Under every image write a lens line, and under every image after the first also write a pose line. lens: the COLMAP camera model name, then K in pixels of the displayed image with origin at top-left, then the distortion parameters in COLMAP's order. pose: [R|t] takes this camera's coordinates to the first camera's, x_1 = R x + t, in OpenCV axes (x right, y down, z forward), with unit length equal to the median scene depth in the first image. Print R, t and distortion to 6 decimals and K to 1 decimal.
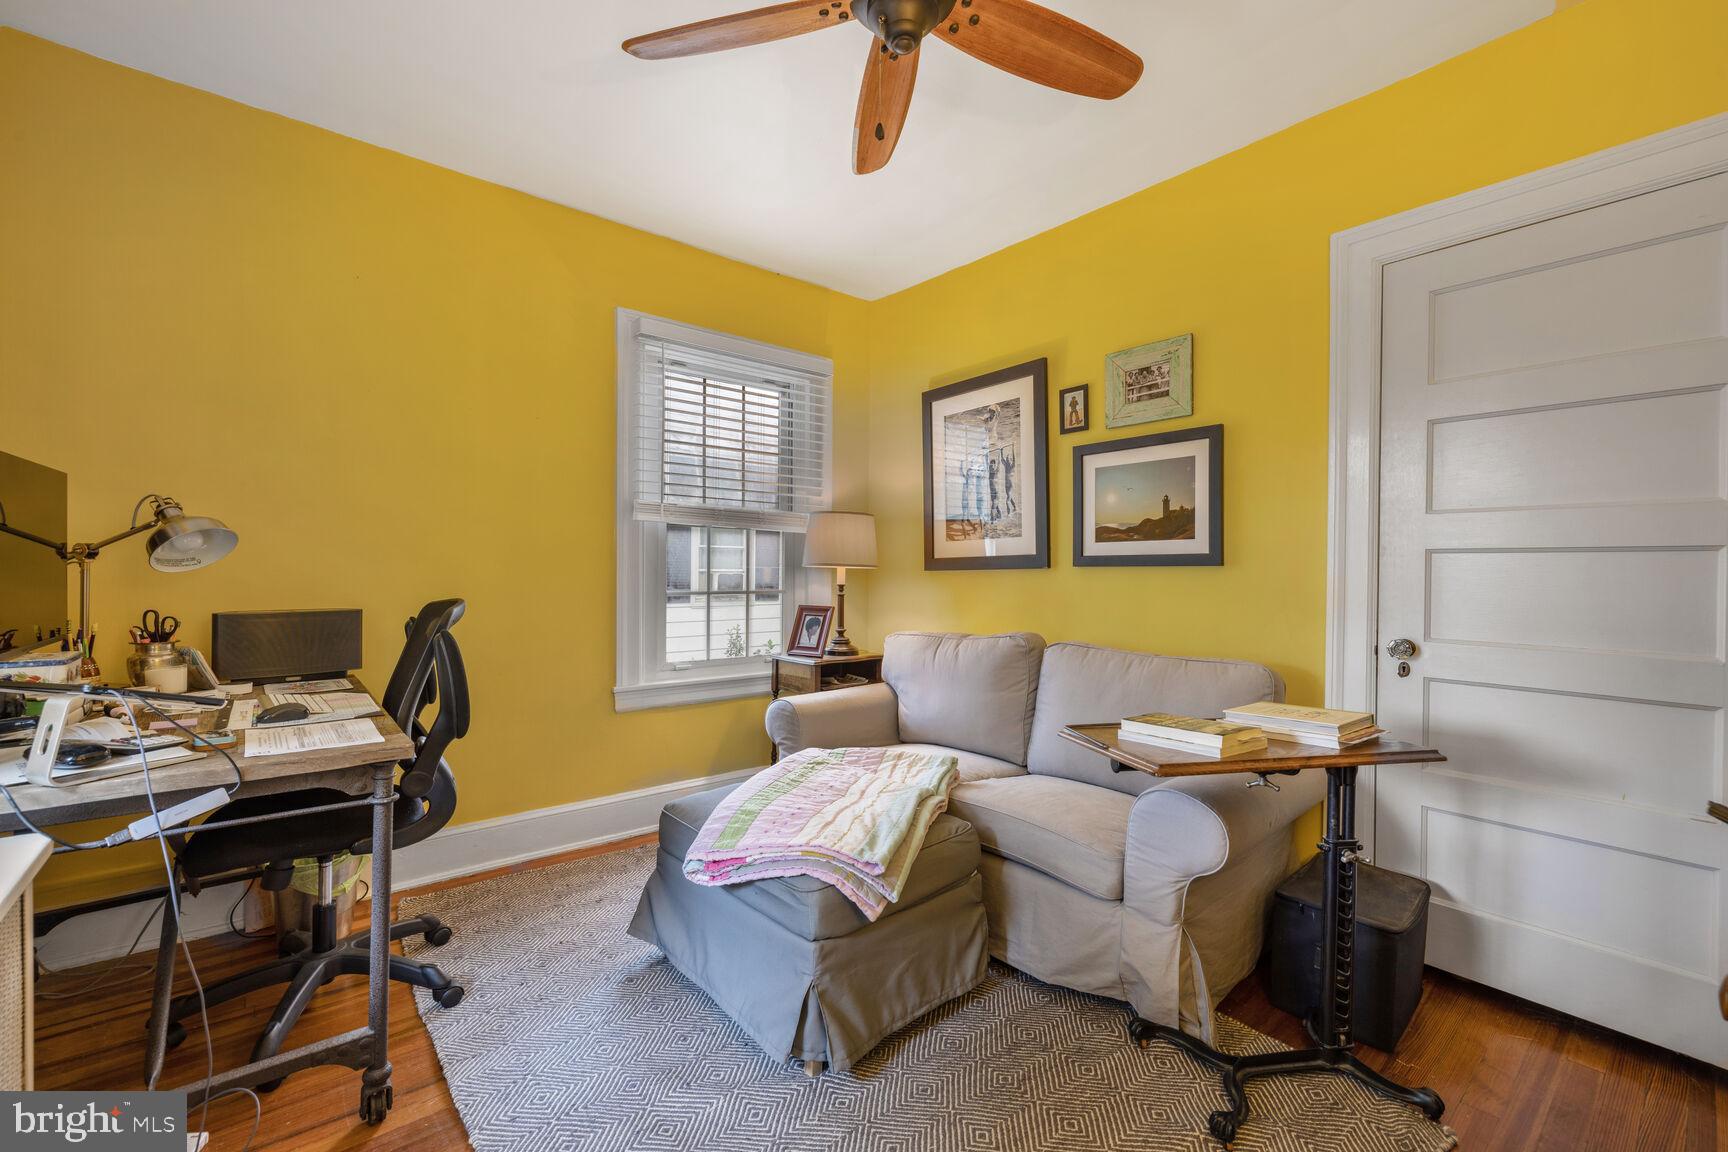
lens RADIAL K [[746.4, 0, 857.9], [0, 746.4, 582.6], [0, 0, 1]] dist [-0.000074, -0.000229]
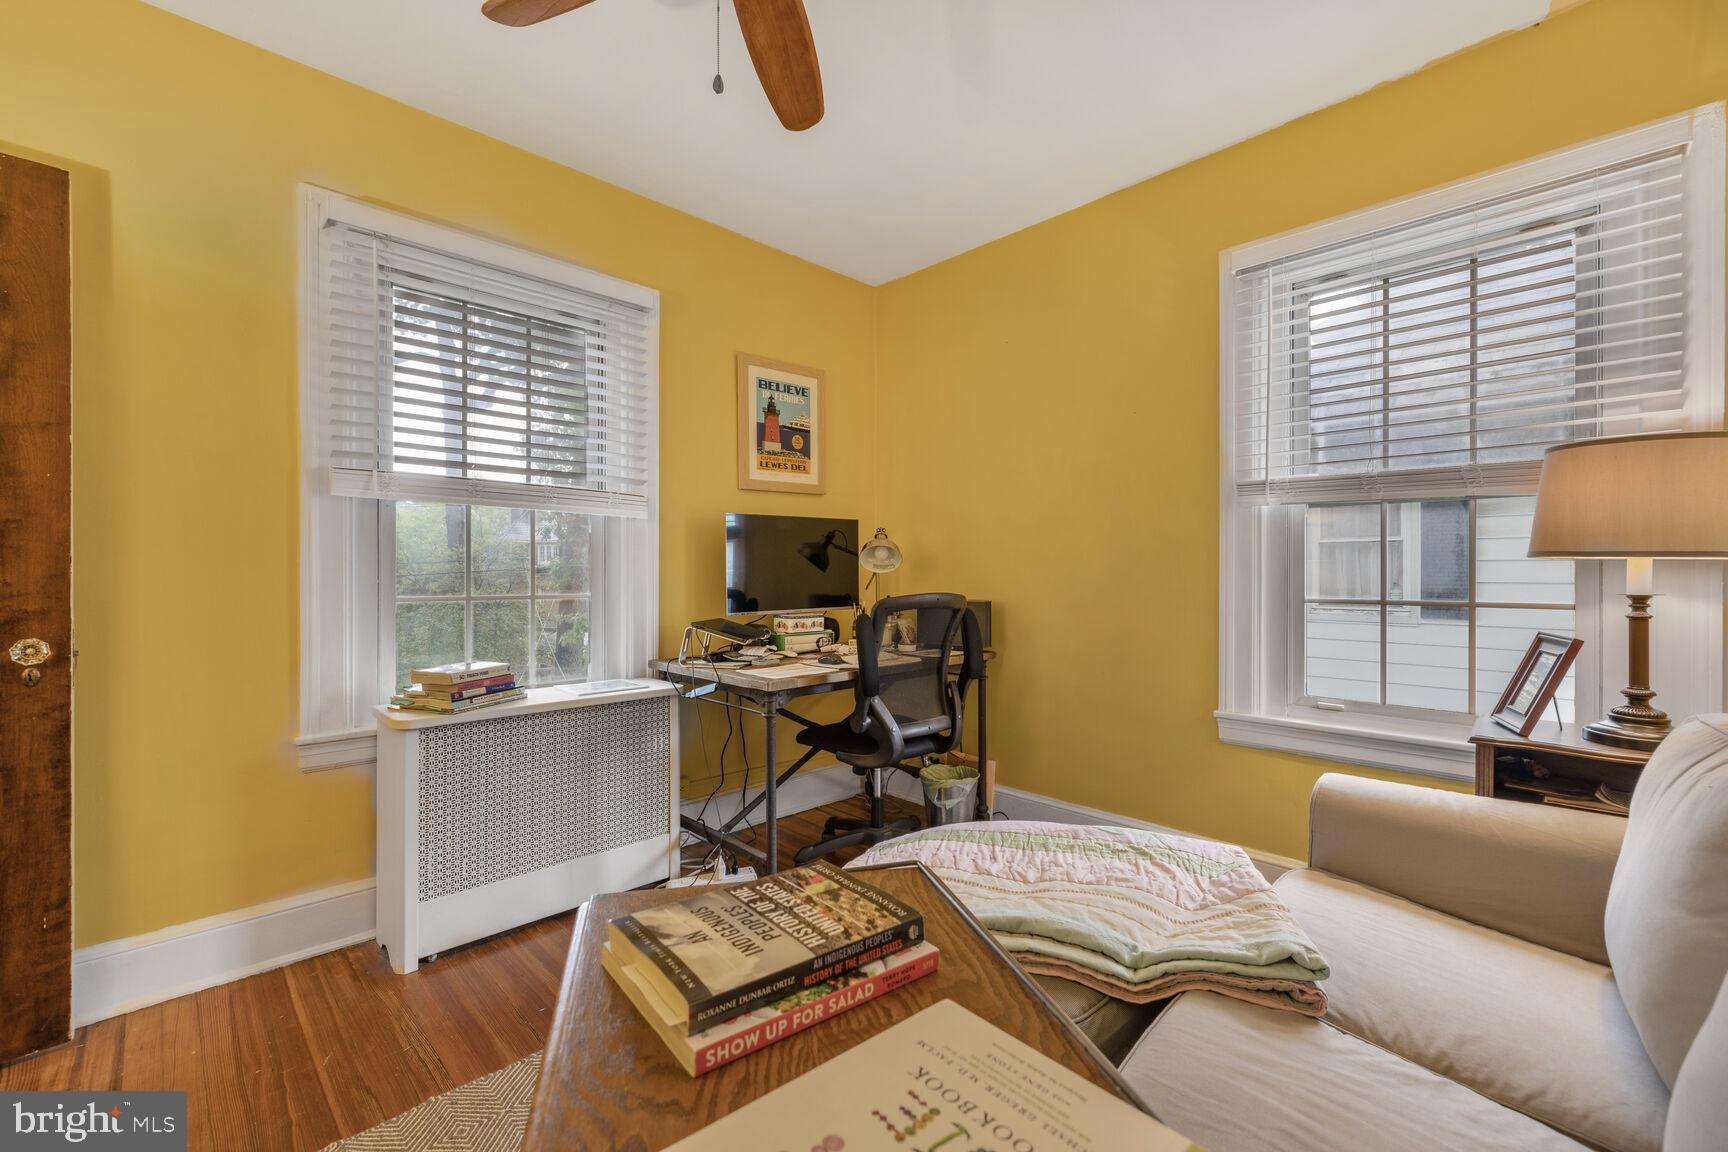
lens RADIAL K [[746.4, 0, 855.0], [0, 746.4, 574.2], [0, 0, 1]] dist [-0.000074, -0.000229]
pose [[0.042246, 0.001381, -0.999106, 0.438467], [-0.008165, 0.999966, 0.001037, -0.007123], [0.999074, 0.008114, 0.042256, 0.504658]]
